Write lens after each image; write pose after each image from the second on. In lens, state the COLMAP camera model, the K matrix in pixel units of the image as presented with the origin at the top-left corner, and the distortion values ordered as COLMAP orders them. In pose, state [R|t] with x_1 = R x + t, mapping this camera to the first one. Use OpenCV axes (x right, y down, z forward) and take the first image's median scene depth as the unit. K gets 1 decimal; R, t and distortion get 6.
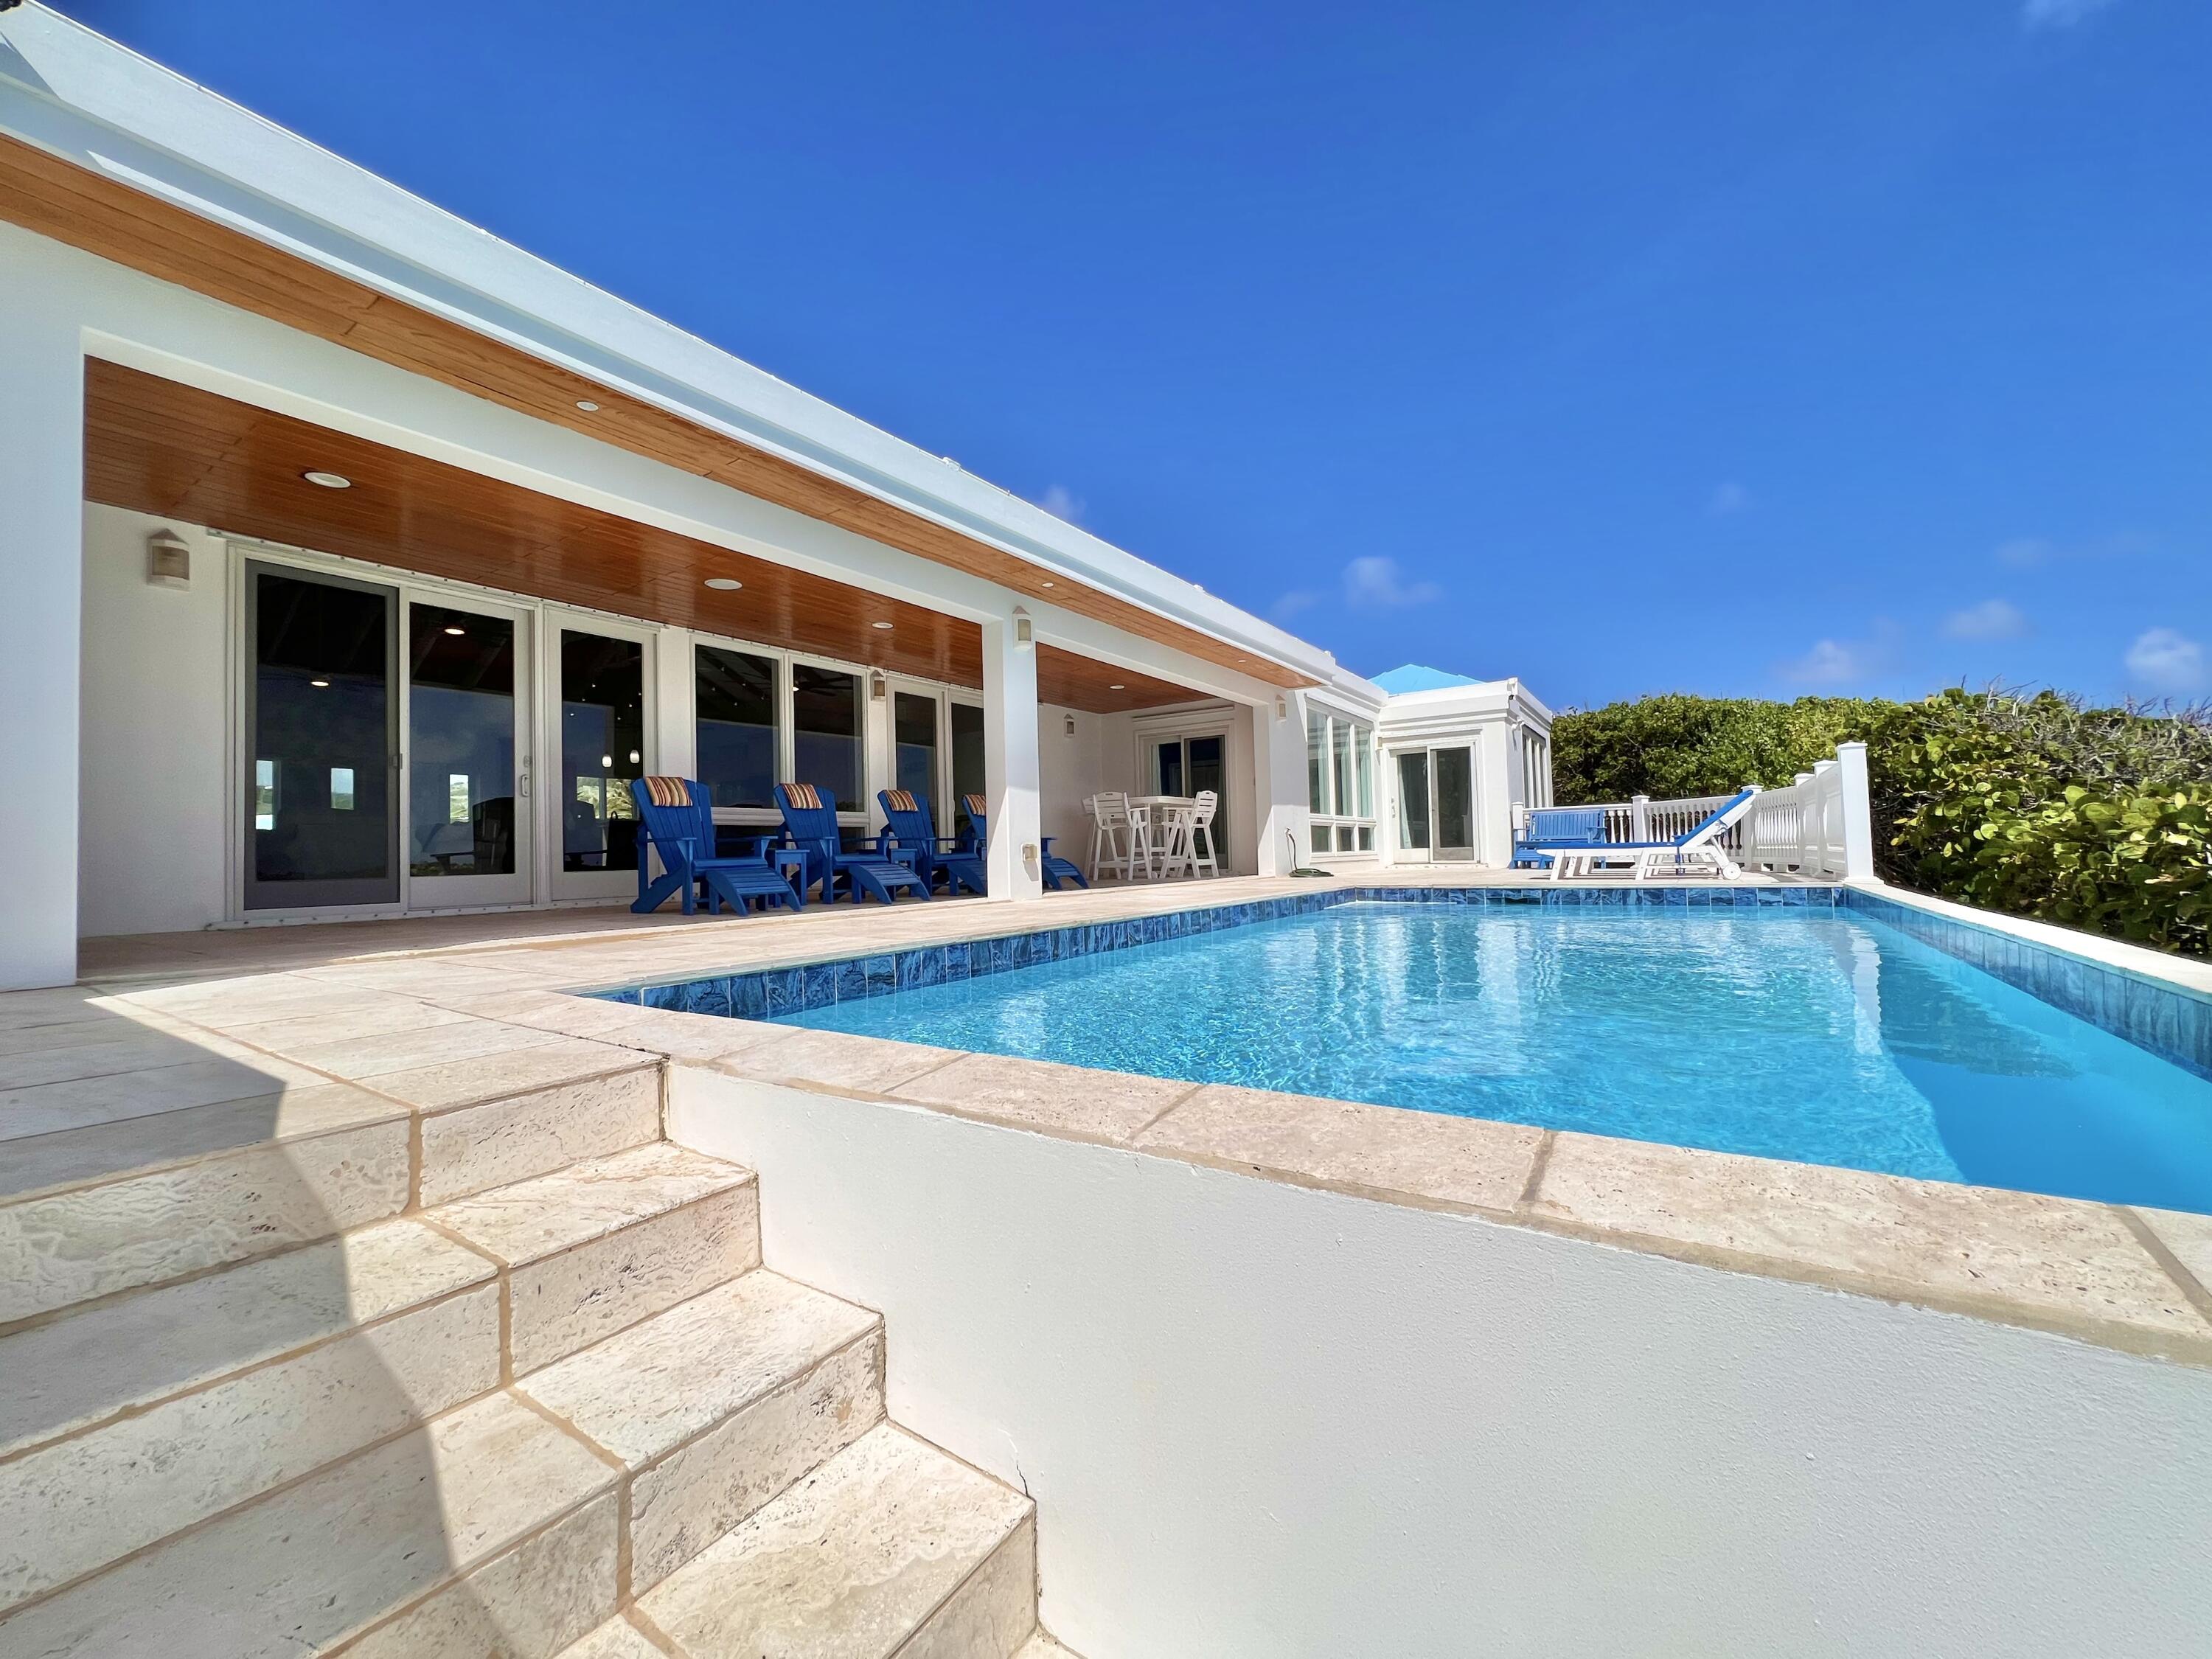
lens RADIAL K [[892.7, 0, 1098.5], [0, 892.7, 830.6], [0, 0, 1]] dist [-0.001716, 0.000824]
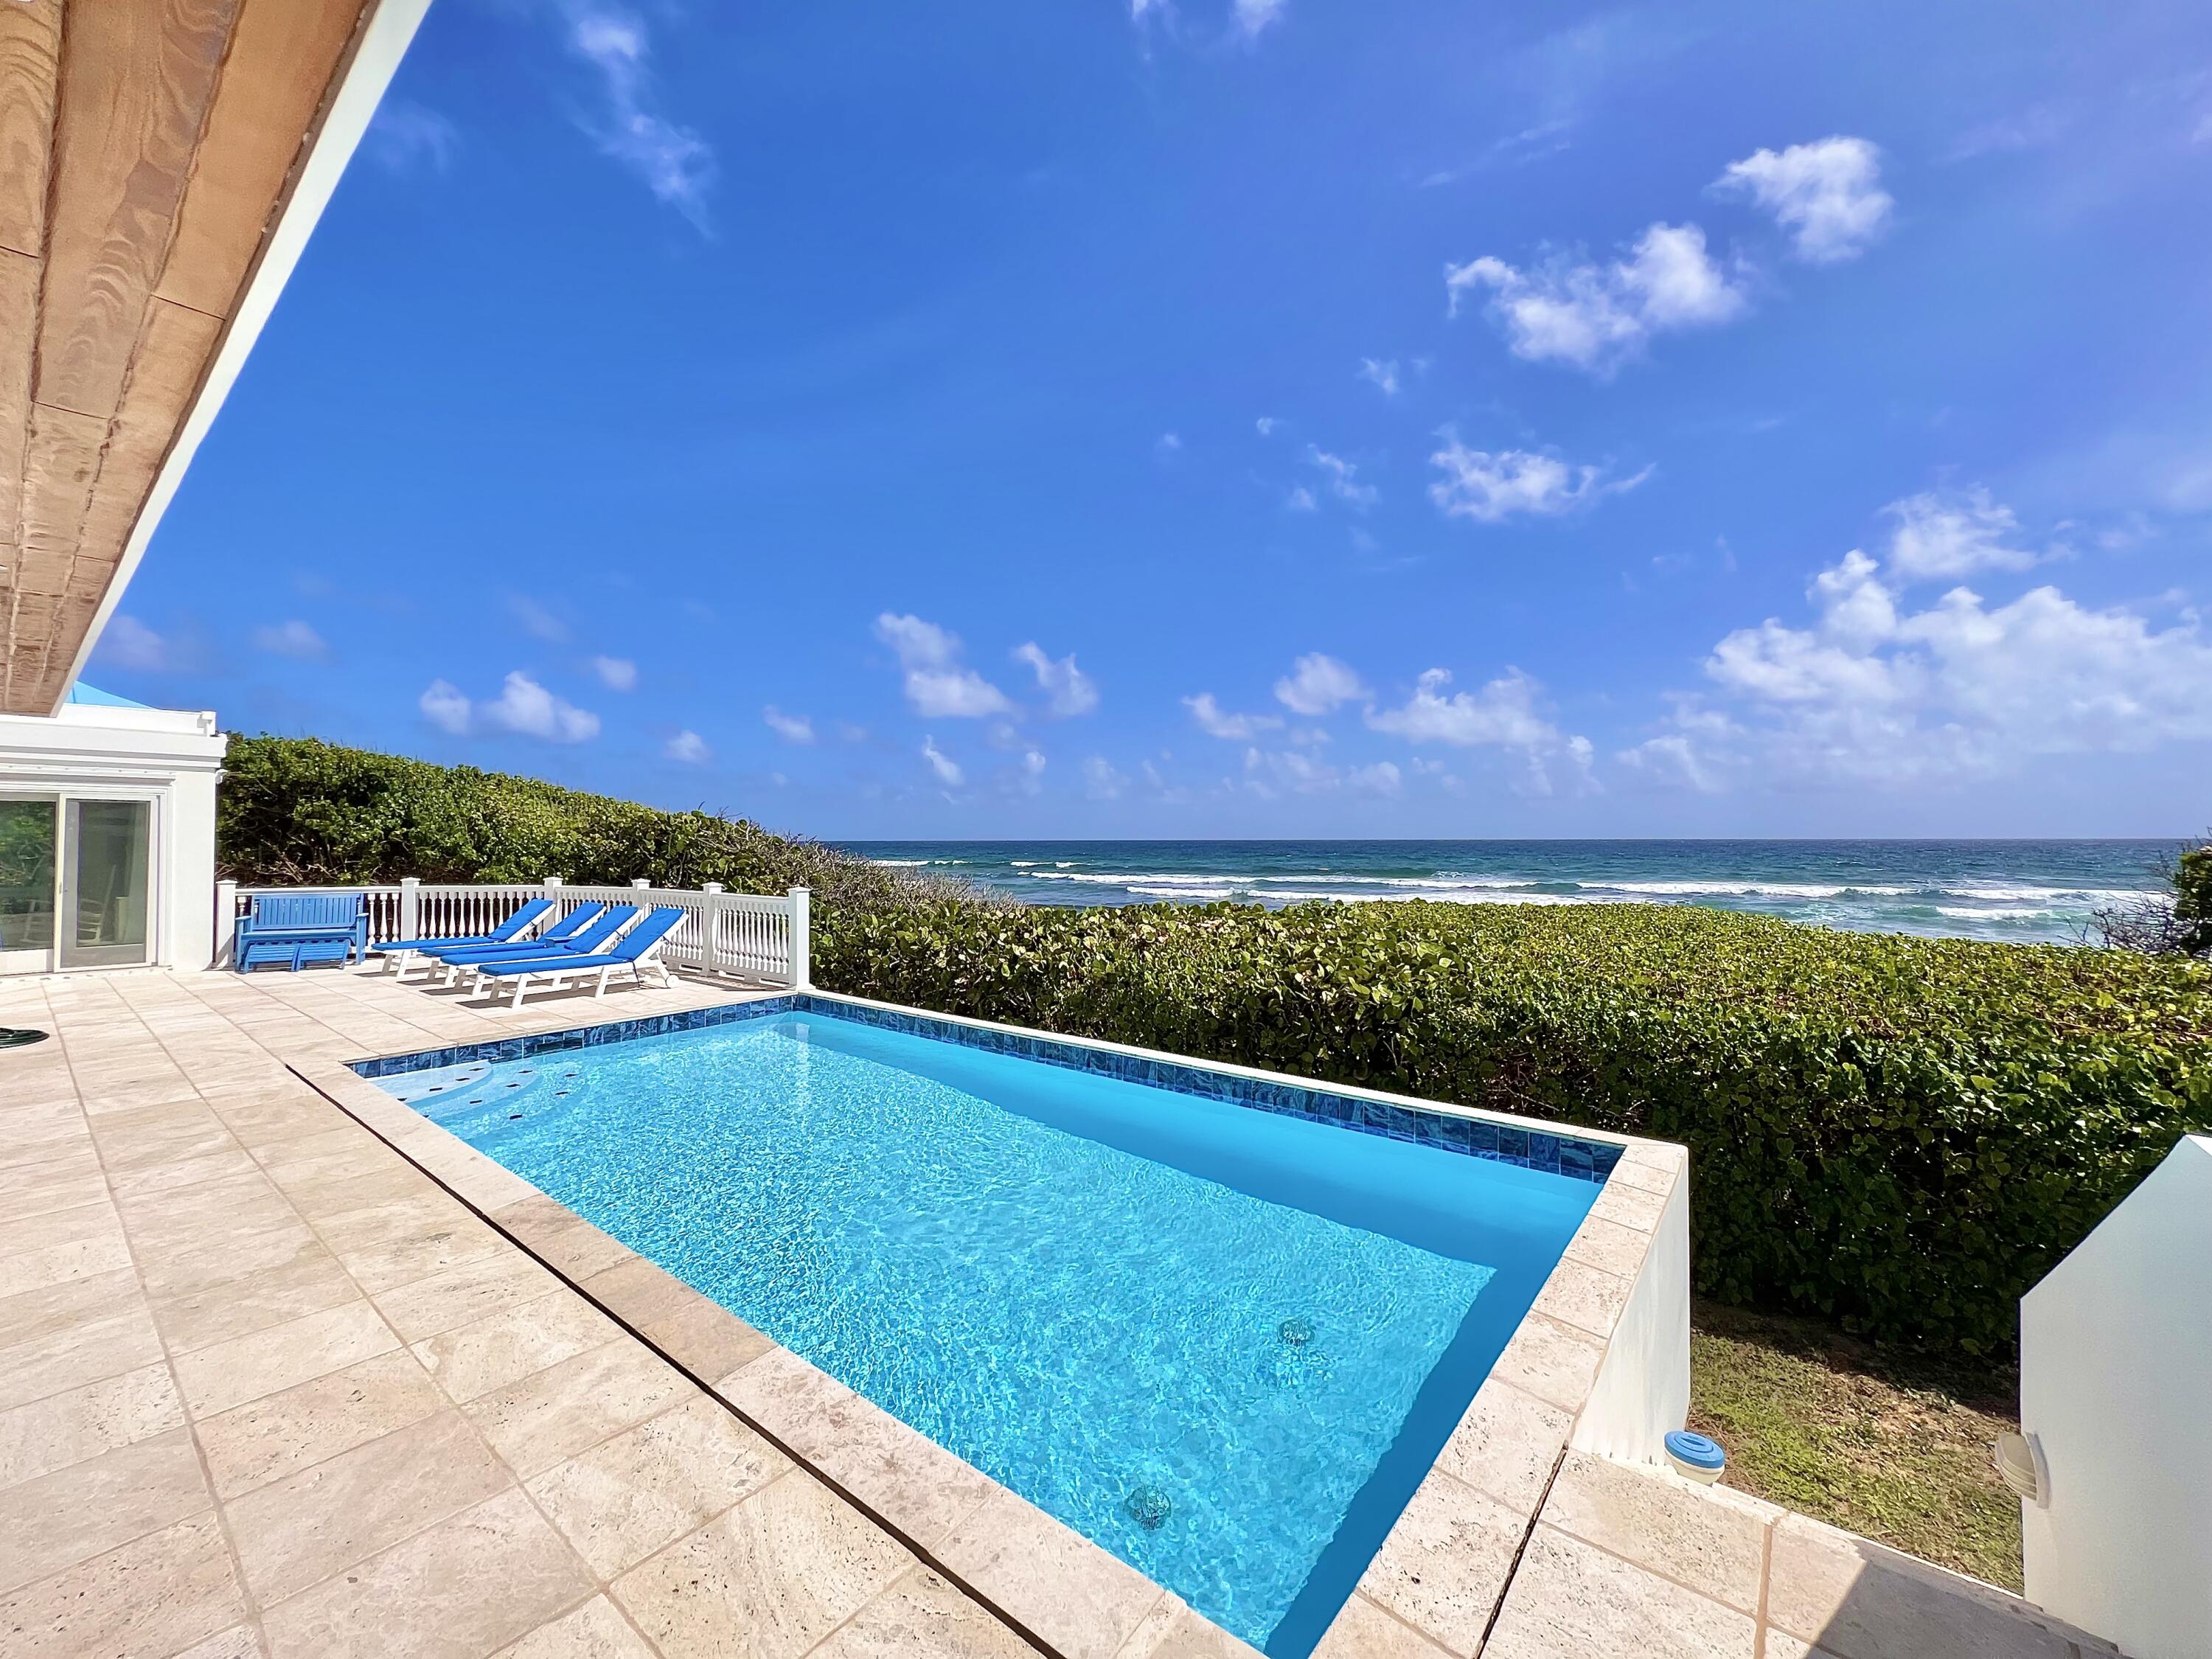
lens RADIAL K [[892.7, 0, 1096.7], [0, 892.7, 827.6], [0, 0, 1]] dist [-0.001716, 0.000824]
pose [[0.080200, 0.039624, 0.995991, -0.459433], [-0.029869, 0.998856, -0.037333, -0.141110], [-0.996331, -0.026755, 0.081292, 0.395573]]
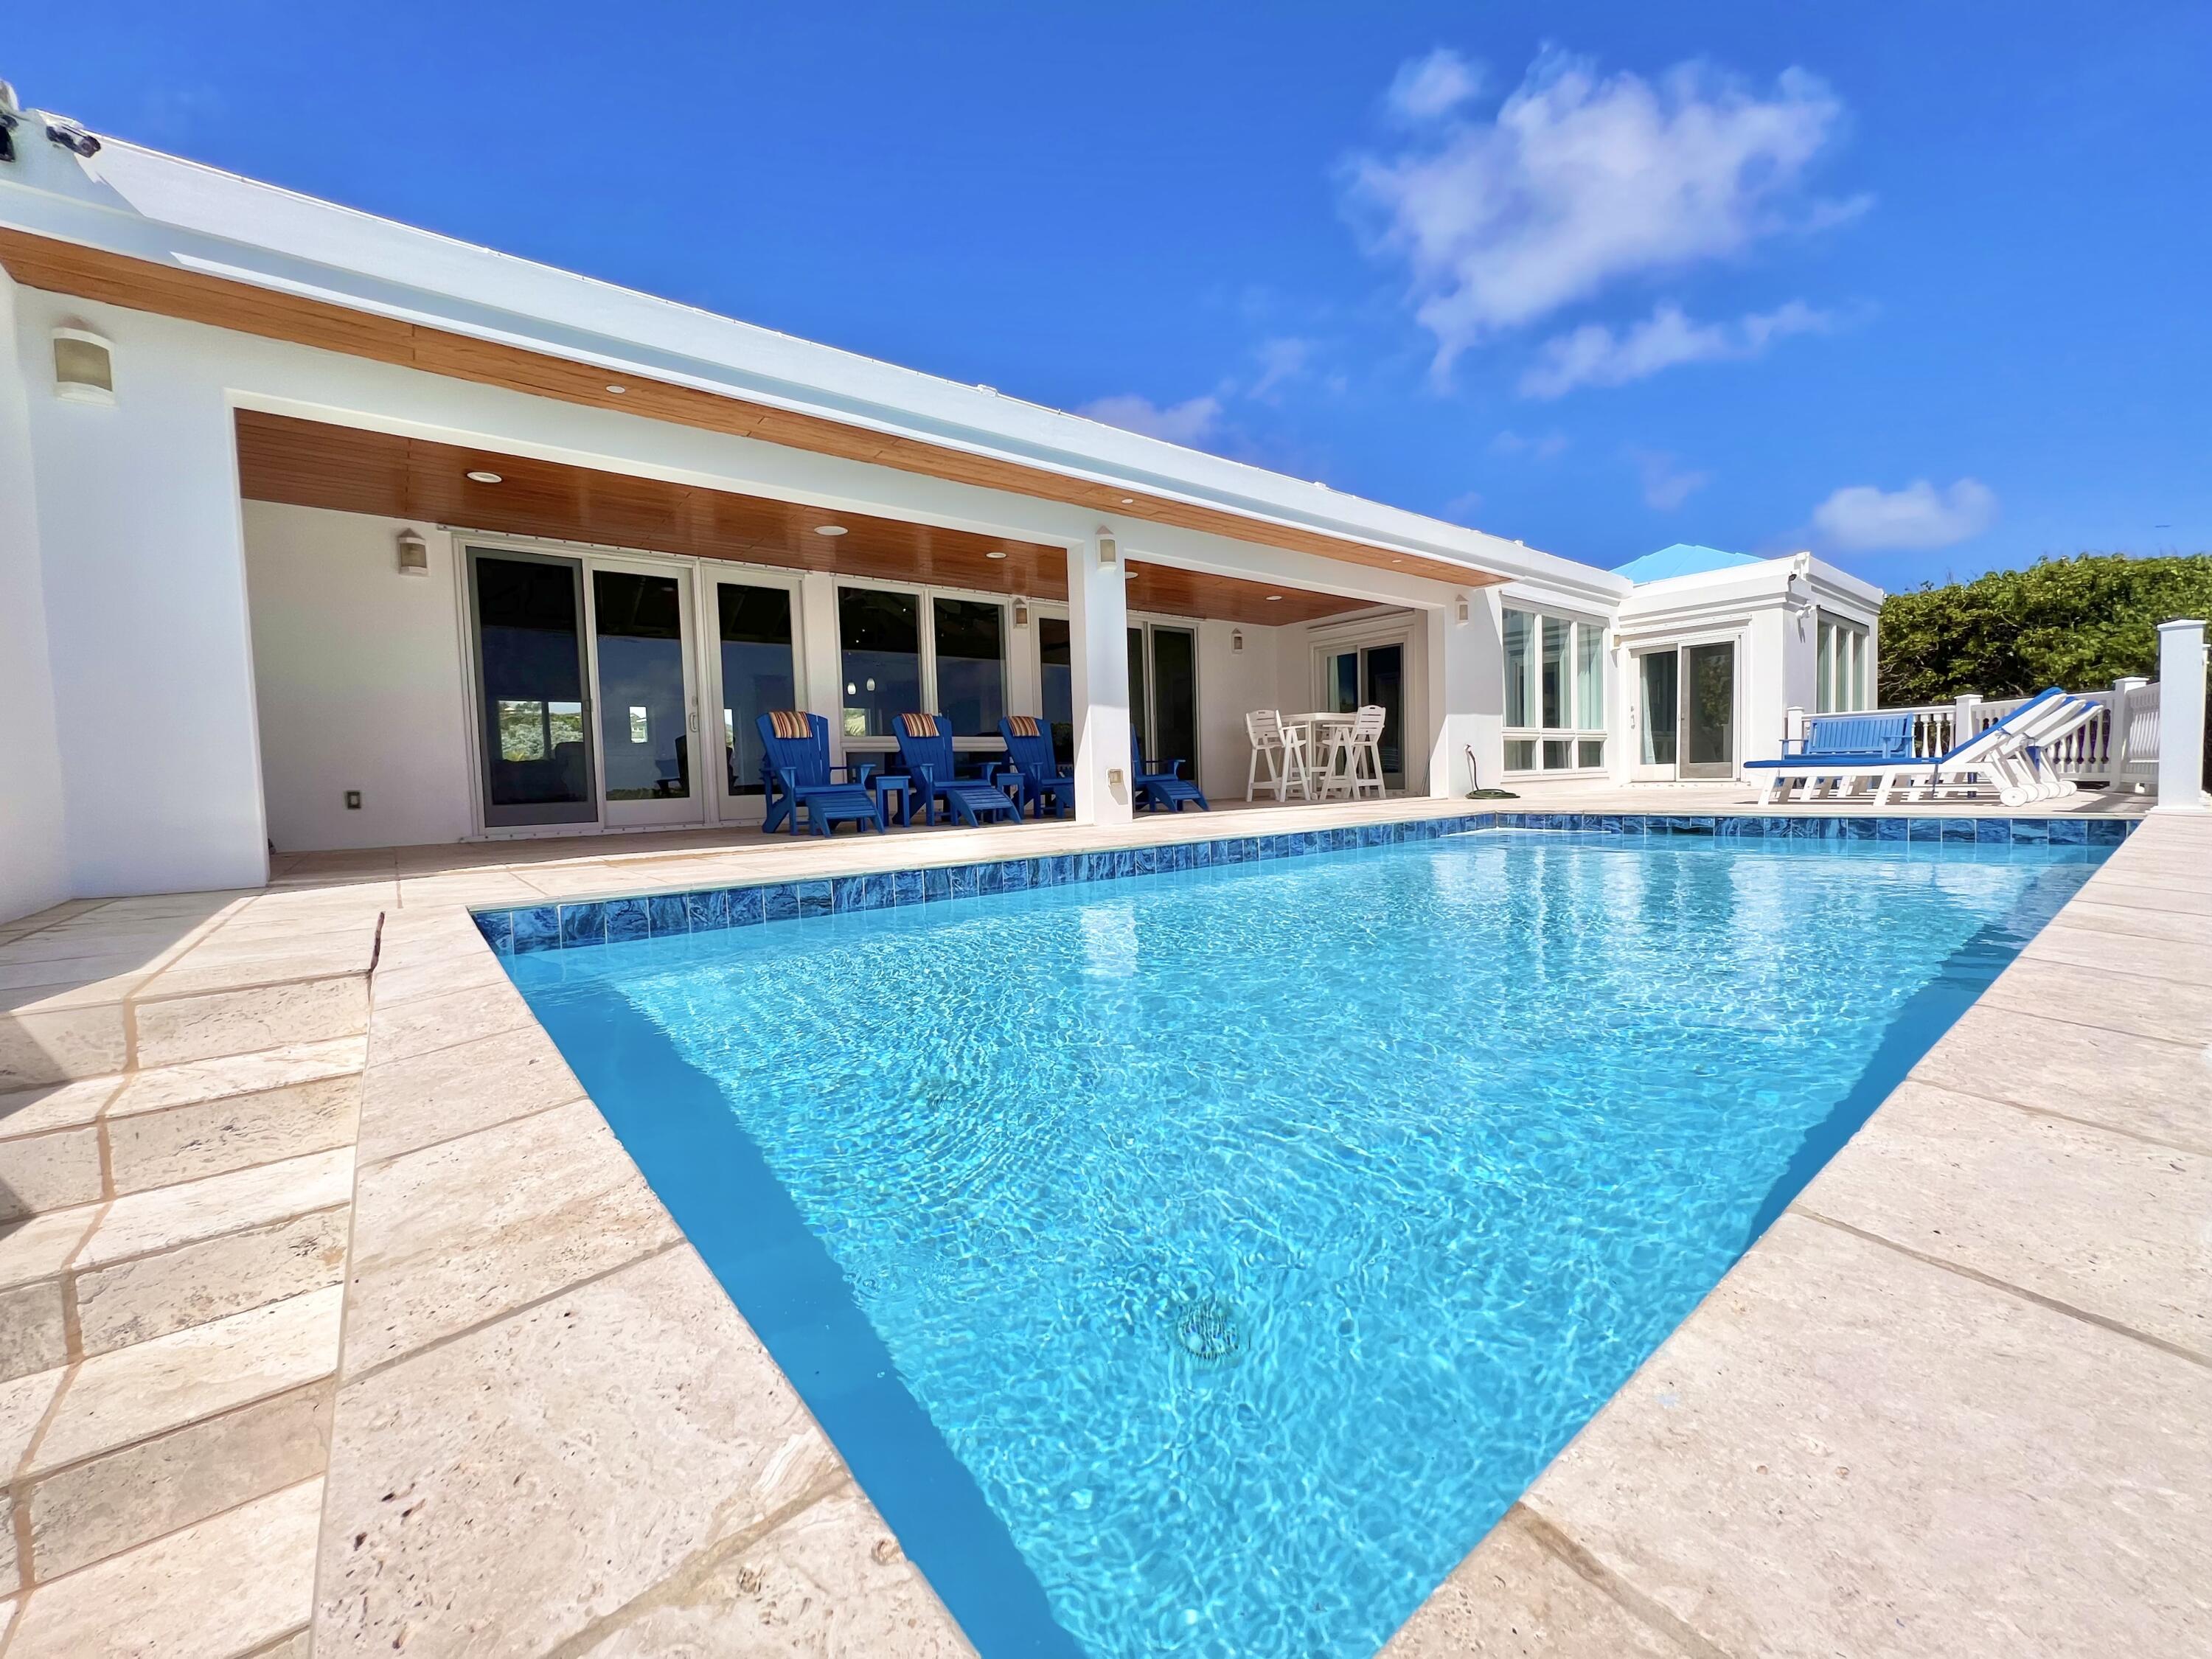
lens RADIAL K [[892.7, 0, 1099.4], [0, 892.7, 830.1], [0, 0, 1]] dist [-0.001716, 0.000824]
pose [[0.954328, 0.012619, -0.298495, 0.207388], [0.015561, 0.995652, 0.091840, -0.008520], [0.298356, -0.092290, 0.949982, 0.034425]]
